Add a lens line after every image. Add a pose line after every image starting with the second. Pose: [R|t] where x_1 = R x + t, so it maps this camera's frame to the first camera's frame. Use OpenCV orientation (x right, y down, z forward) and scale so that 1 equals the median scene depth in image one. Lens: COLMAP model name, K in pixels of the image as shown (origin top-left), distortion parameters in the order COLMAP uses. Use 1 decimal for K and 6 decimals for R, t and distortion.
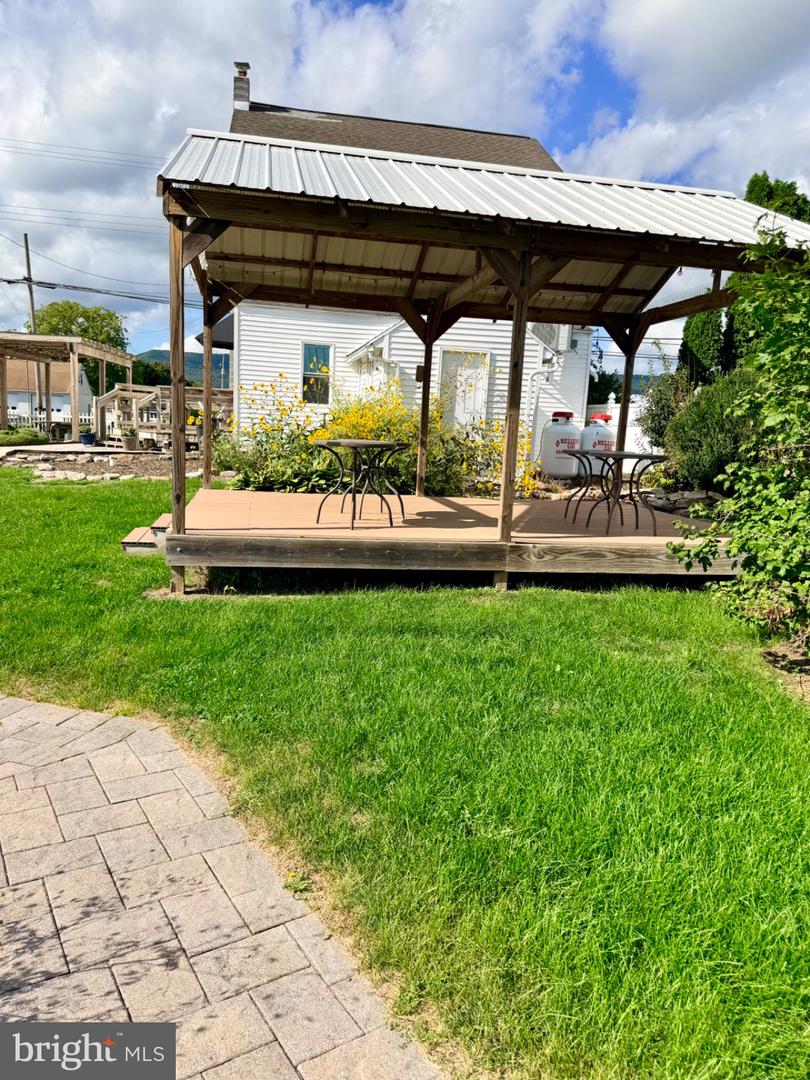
lens RADIAL K [[757.7, 0, 405.0], [0, 757.7, 540.0], [0, 0, 1]] dist [0.078280, -0.085146]
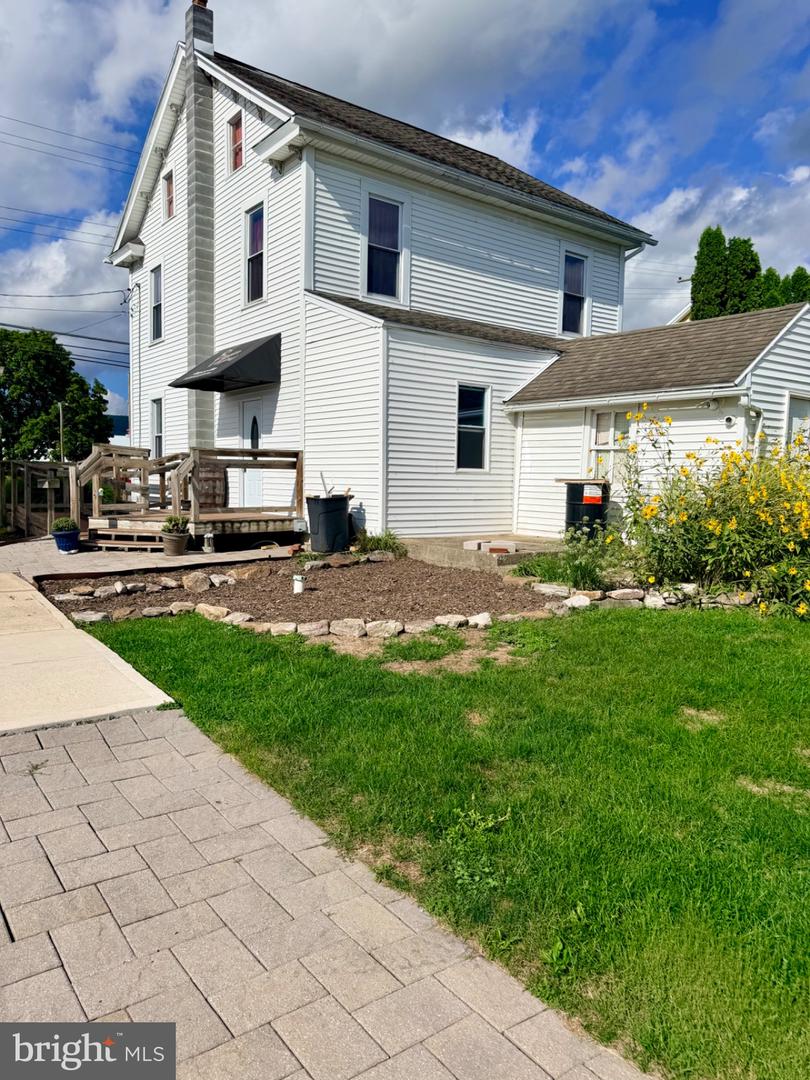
lens RADIAL K [[757.7, 0, 405.7], [0, 757.7, 545.7], [0, 0, 1]] dist [0.078258, -0.087092]
pose [[0.886096, -0.075624, 0.457291, -1.313544], [0.098847, 0.994735, -0.027033, -0.250384], [-0.452839, 0.069155, 0.888906, 1.067945]]
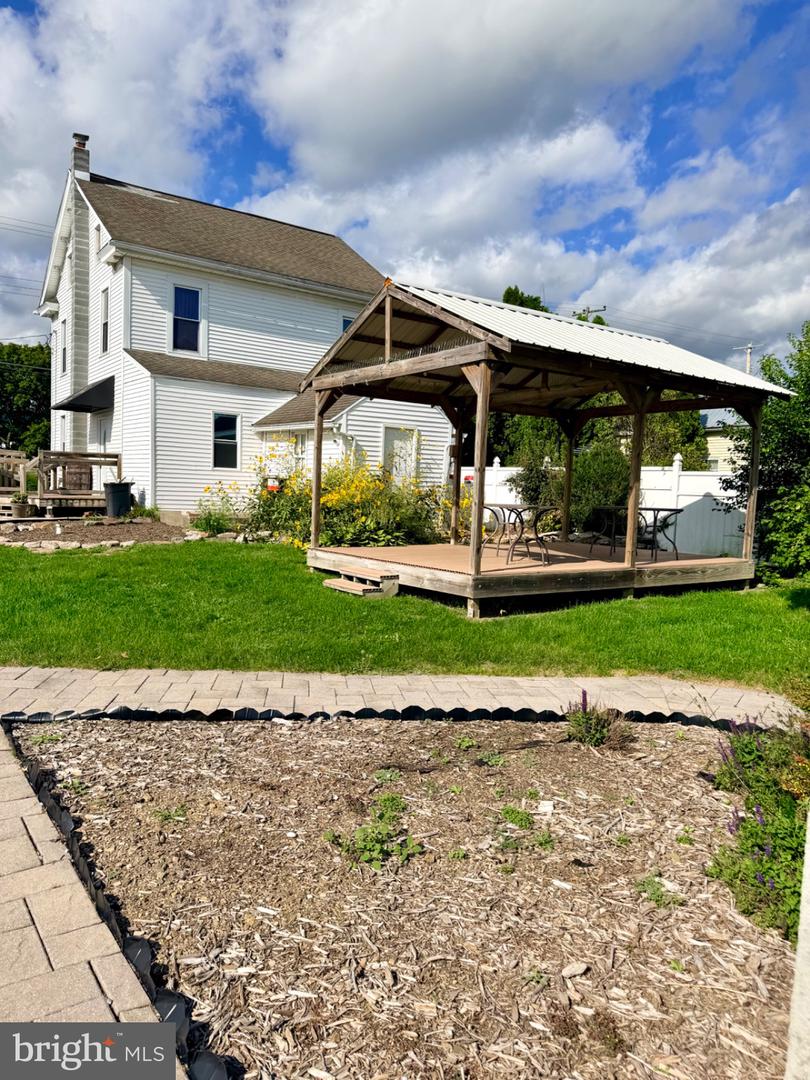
lens RADIAL K [[757.7, 0, 405.7], [0, 757.7, 545.7], [0, 0, 1]] dist [0.078258, -0.087092]
pose [[0.902596, -0.051718, 0.427372, -0.932394], [0.076622, 0.996206, -0.041267, -0.014154], [-0.423616, 0.069994, 0.903134, -0.199327]]
